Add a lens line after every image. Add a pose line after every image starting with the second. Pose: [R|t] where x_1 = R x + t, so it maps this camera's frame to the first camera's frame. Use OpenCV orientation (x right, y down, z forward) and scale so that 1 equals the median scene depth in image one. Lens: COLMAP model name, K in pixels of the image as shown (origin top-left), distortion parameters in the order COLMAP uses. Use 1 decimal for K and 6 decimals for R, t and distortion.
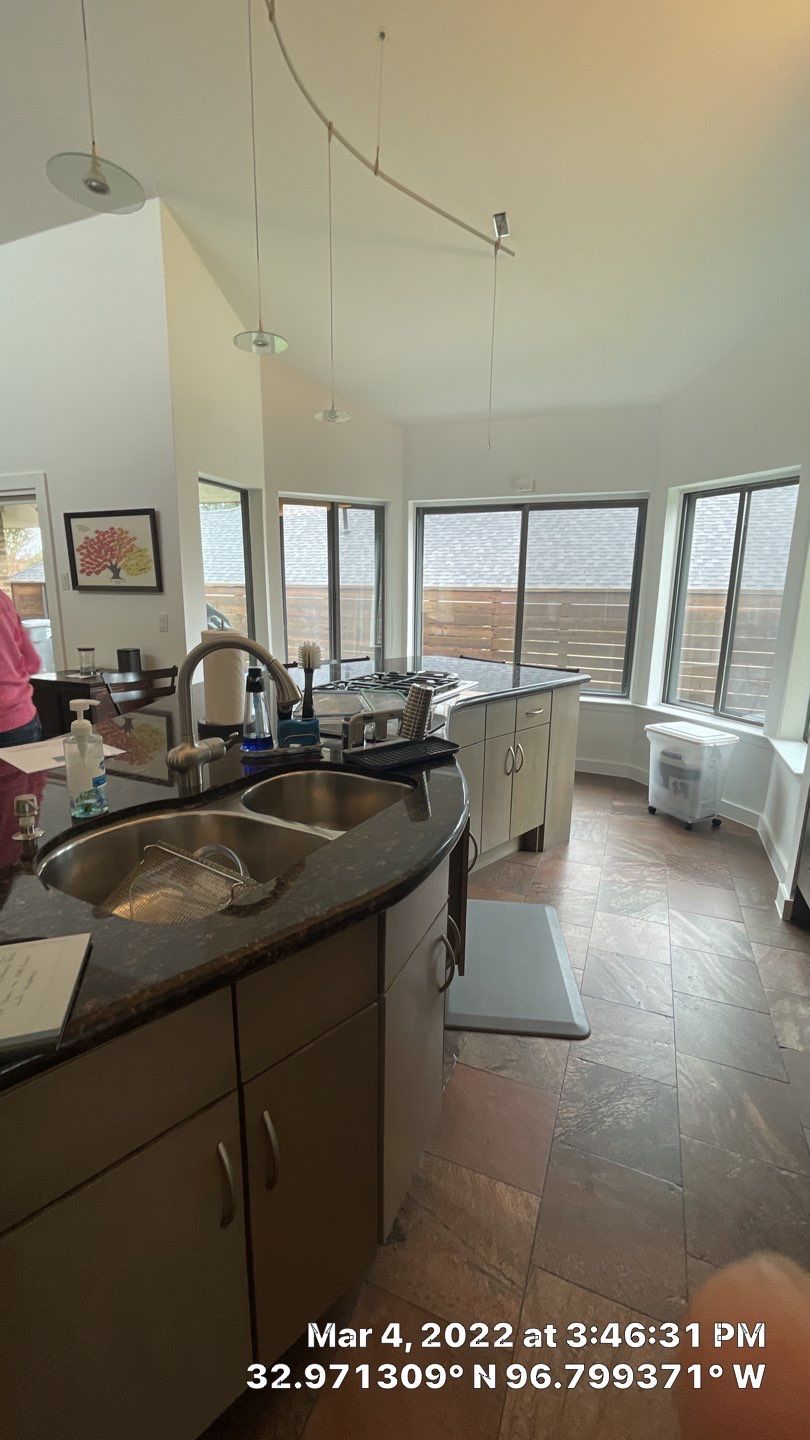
lens RADIAL K [[580.0, 0, 404.3], [0, 580.0, 712.4], [0, 0, 1]] dist [-0.008788, 0.000485]
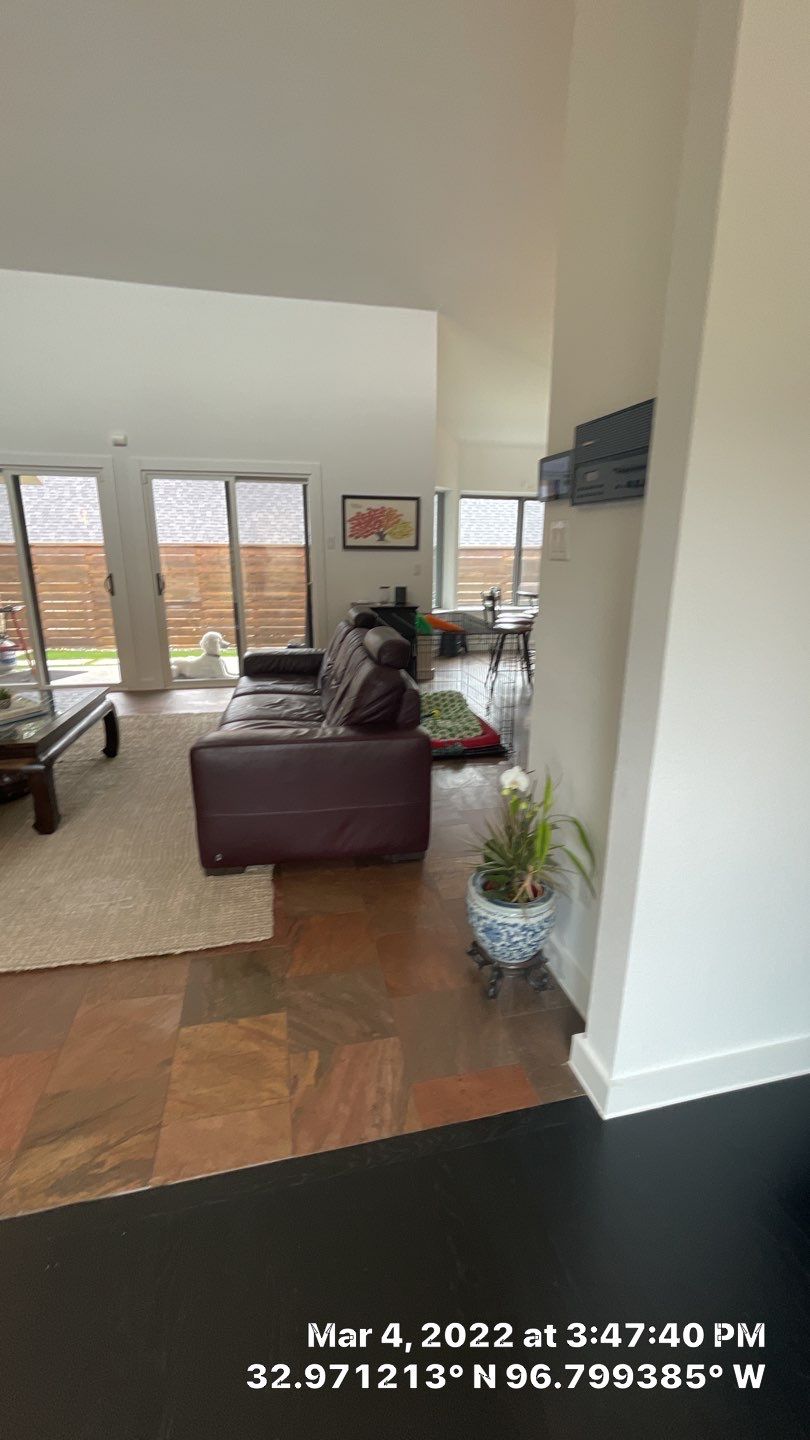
lens RADIAL K [[580.0, 0, 404.3], [0, 580.0, 712.4], [0, 0, 1]] dist [-0.008788, 0.000485]
pose [[0.822759, -0.161129, 0.545073, -1.340041], [0.123326, 0.986739, 0.105535, 0.059625], [-0.554849, -0.019608, 0.831720, -0.306413]]
